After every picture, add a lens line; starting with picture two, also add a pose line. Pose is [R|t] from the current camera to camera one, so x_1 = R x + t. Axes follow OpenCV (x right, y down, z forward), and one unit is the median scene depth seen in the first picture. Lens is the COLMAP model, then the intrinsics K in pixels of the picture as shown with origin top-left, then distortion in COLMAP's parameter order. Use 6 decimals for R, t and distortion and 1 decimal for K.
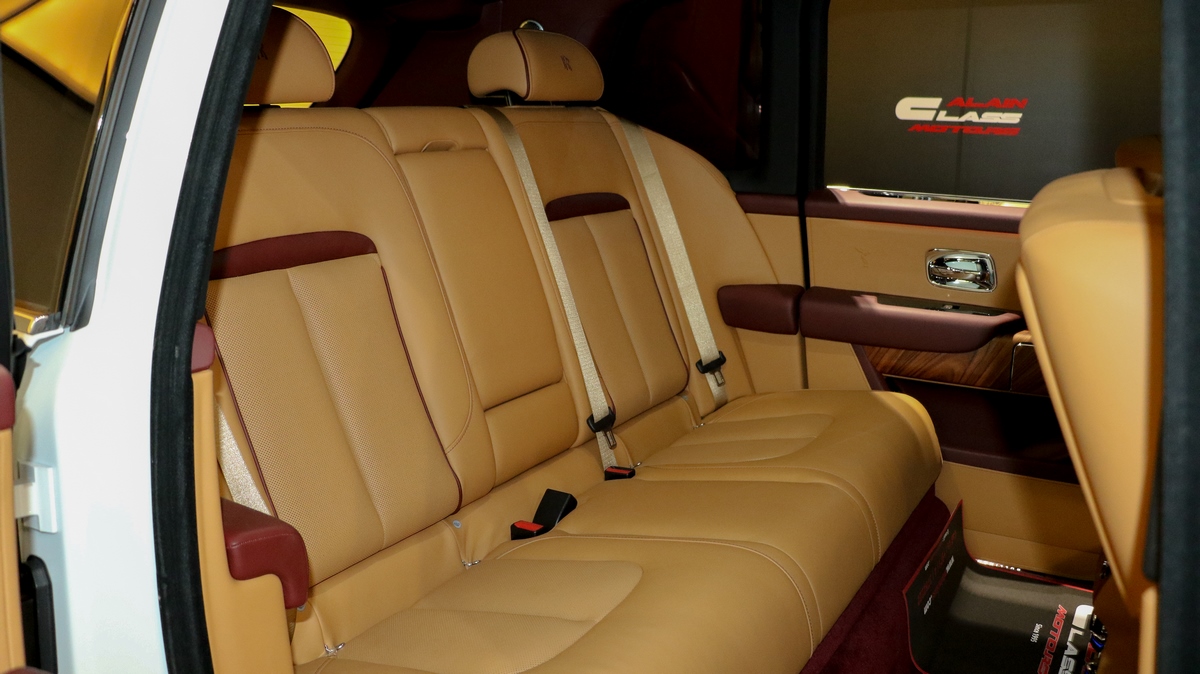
lens RADIAL K [[1049.3, 0, 600.0], [0, 1049.3, 337.0], [0, 0, 1]] dist [-0.236105, 0.201349]
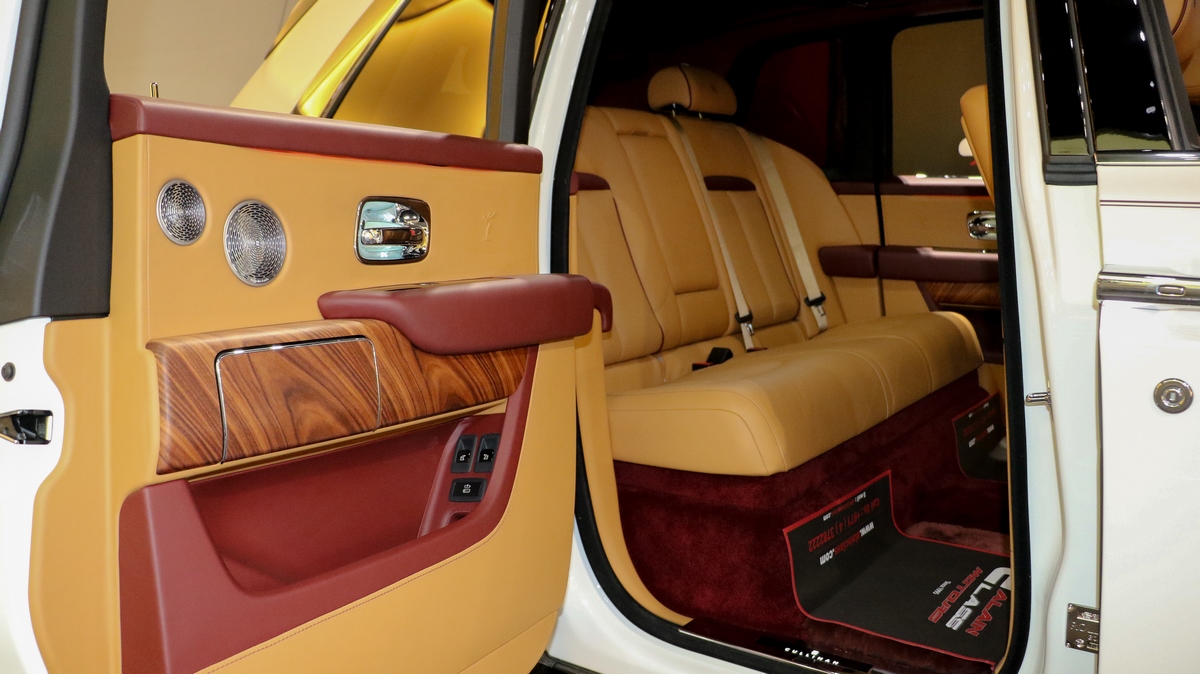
lens RADIAL K [[990.6, 0, 600.0], [0, 990.6, 337.0], [0, 0, 1]] dist [-0.187803, 0.166442]
pose [[0.994979, -0.008902, -0.099690, -0.052737], [0.002482, 0.997925, -0.064342, 0.166095], [0.100056, 0.063772, 0.992936, -0.351588]]
